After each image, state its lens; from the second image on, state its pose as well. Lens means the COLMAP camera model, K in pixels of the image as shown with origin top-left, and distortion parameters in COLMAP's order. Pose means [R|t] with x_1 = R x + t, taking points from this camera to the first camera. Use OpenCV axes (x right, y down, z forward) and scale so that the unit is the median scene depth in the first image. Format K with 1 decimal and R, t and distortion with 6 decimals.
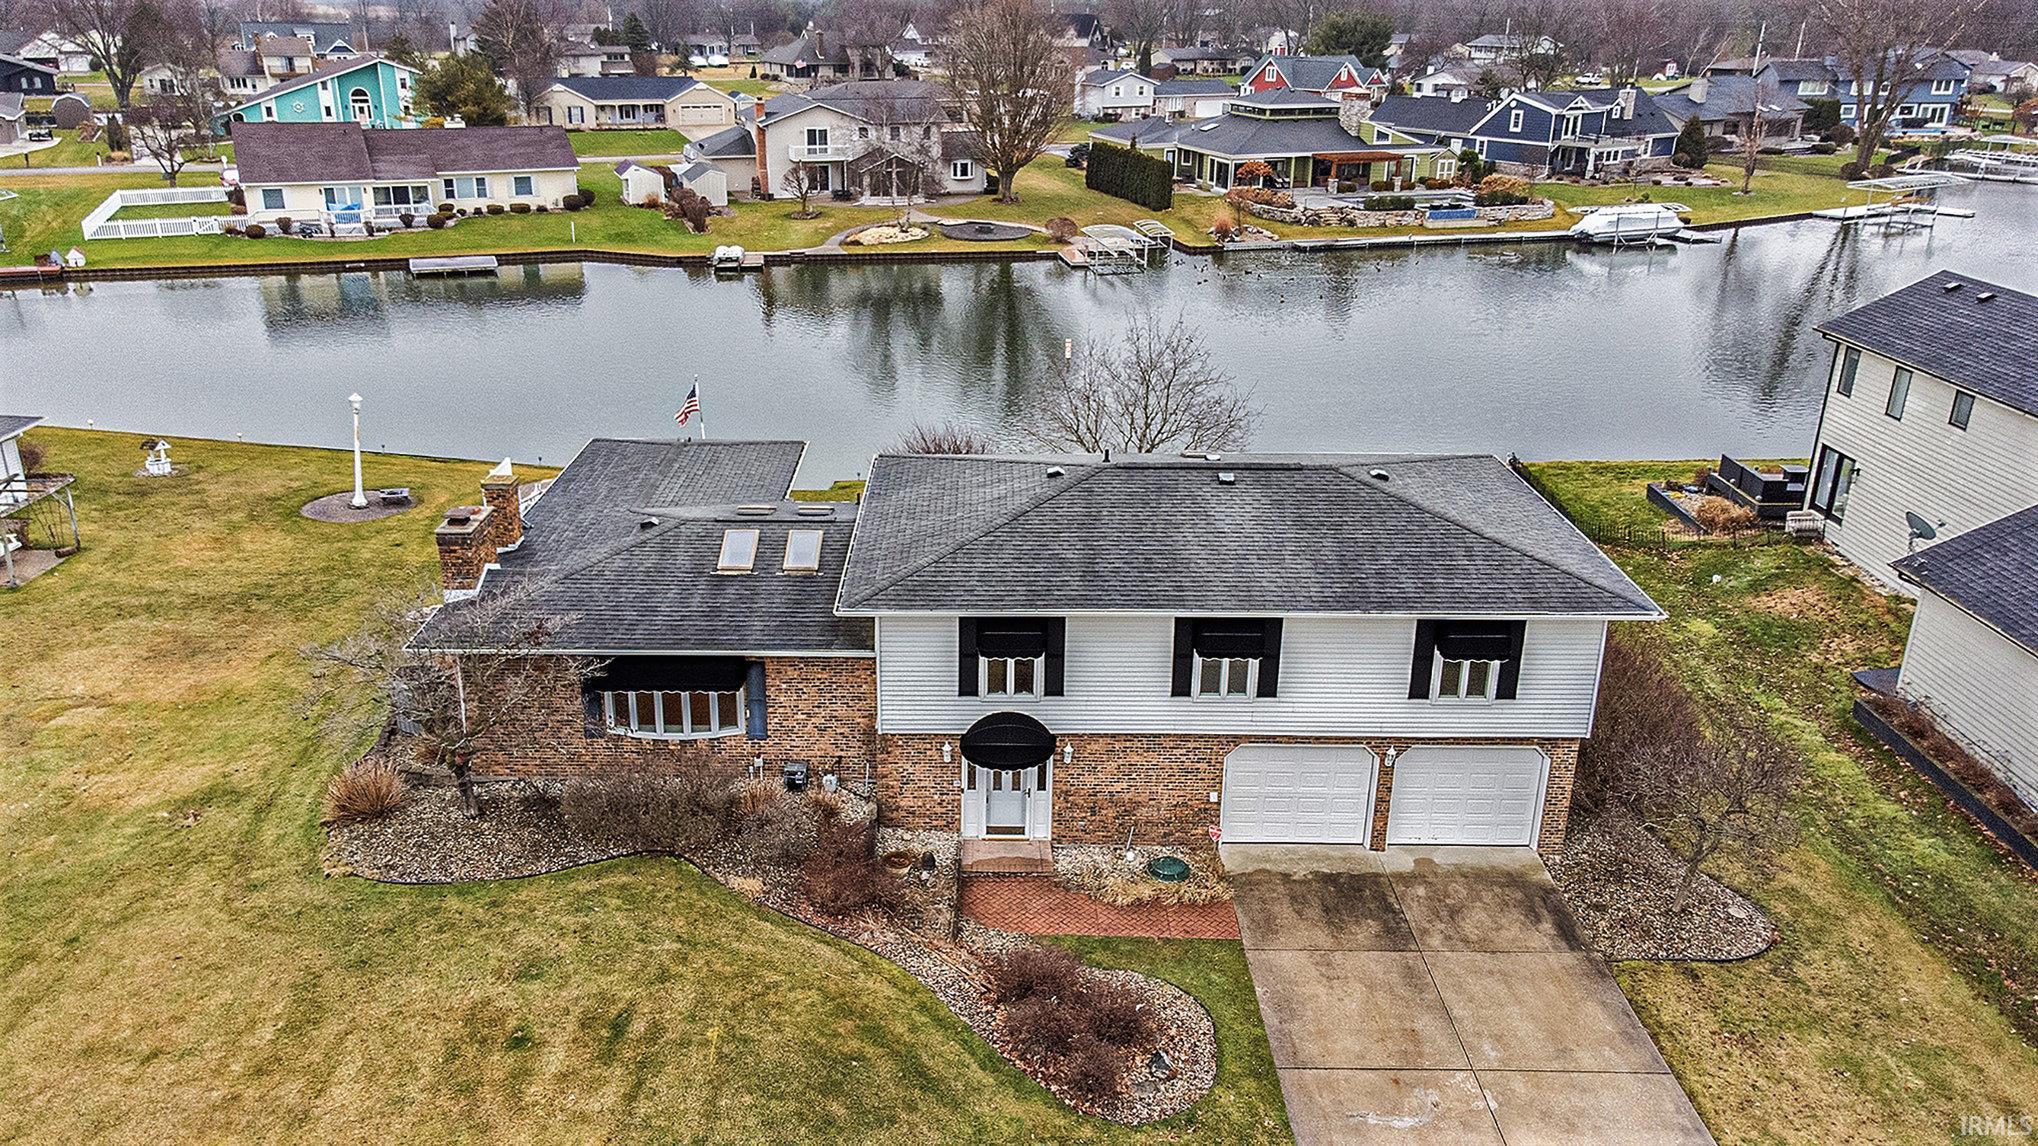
lens RADIAL K [[1491.7, 0, 961.8], [0, 1491.7, 570.2], [0, 0, 1]] dist [0.022394, 0.090848]
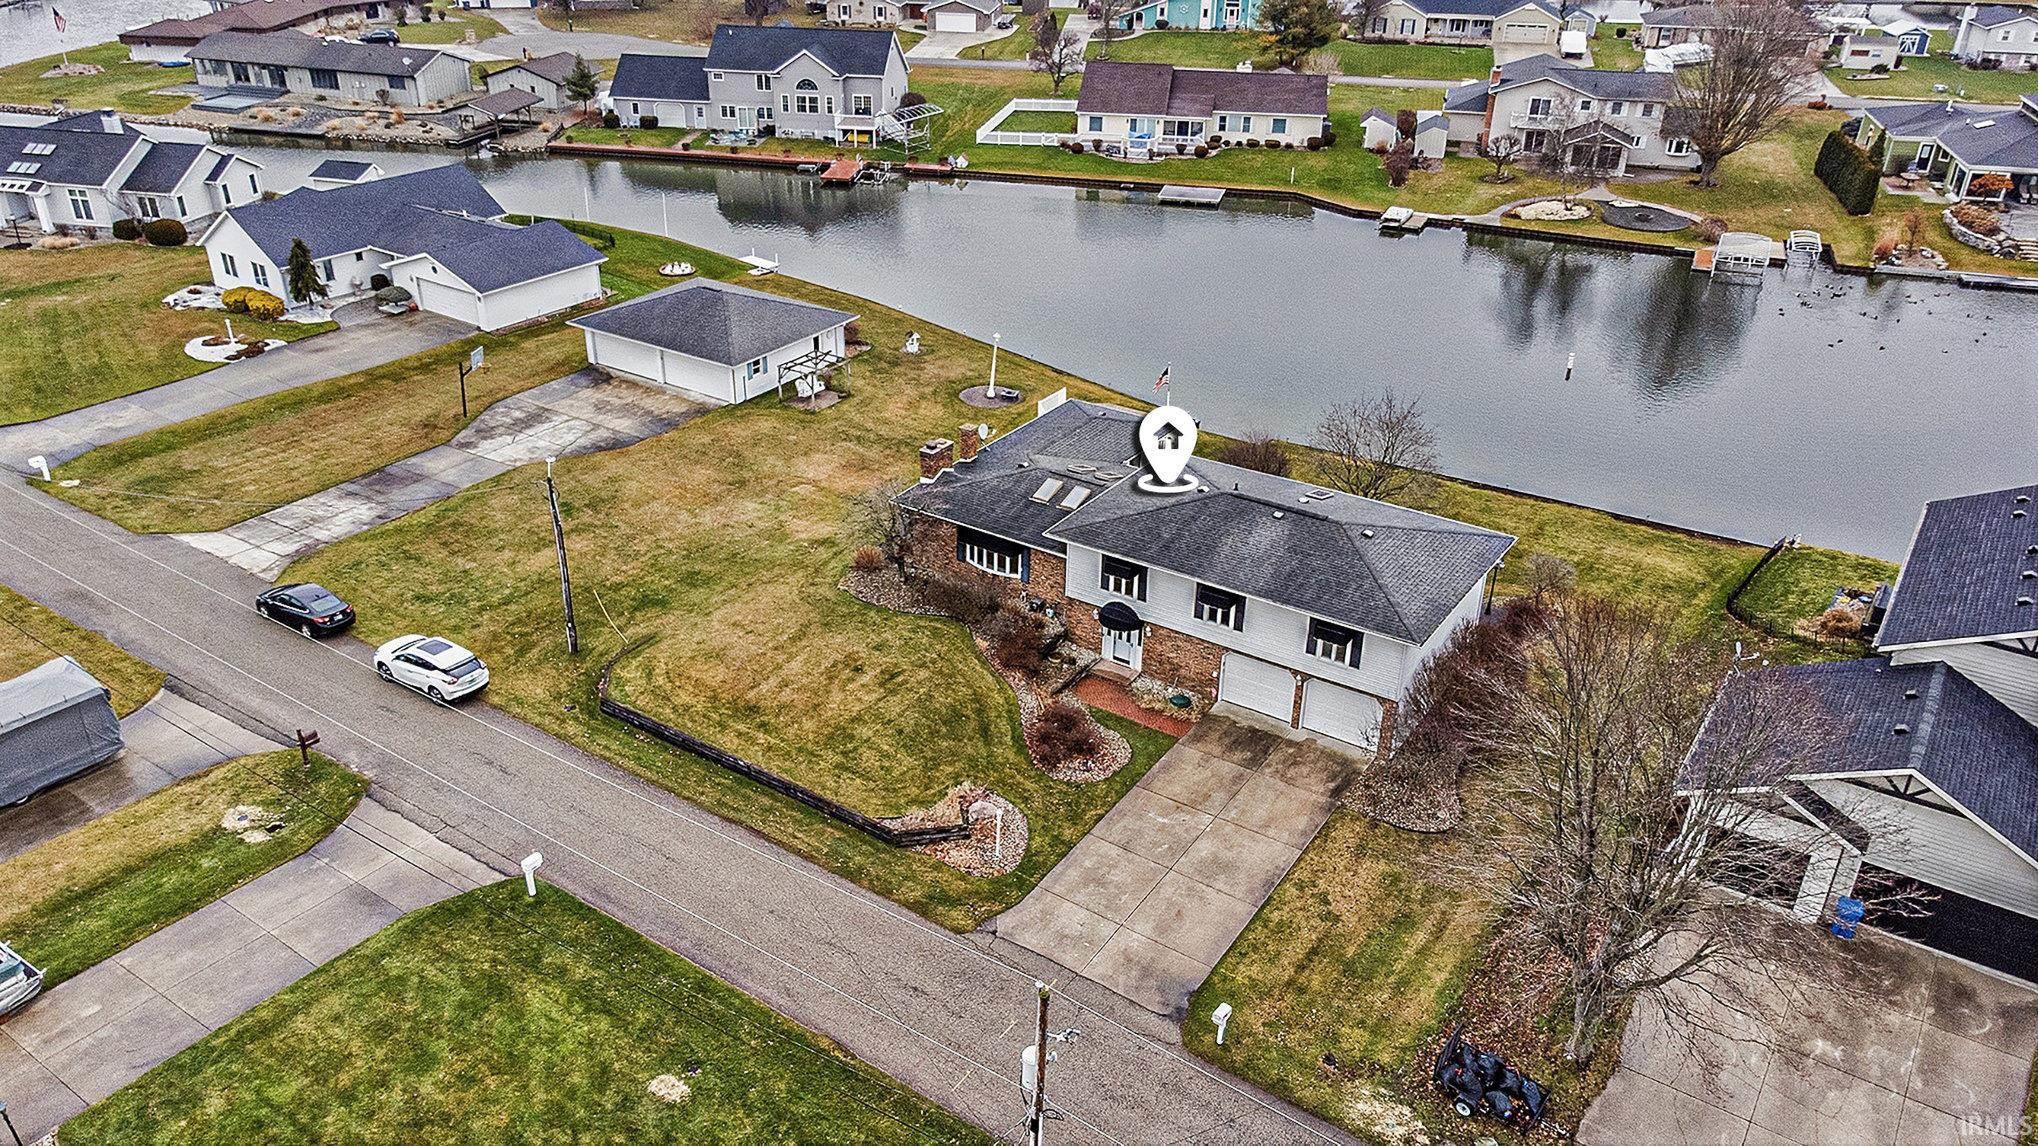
lens RADIAL K [[1436.1, 0, 1019.0], [0, 1436.1, 573.0], [0, 0, 1]] dist [-0.001193, 0.076695]
pose [[0.845592, 0.264558, -0.463662, 0.504383], [-0.208213, 0.963219, 0.169873, -0.154000], [0.491549, -0.047102, 0.869575, -0.478379]]
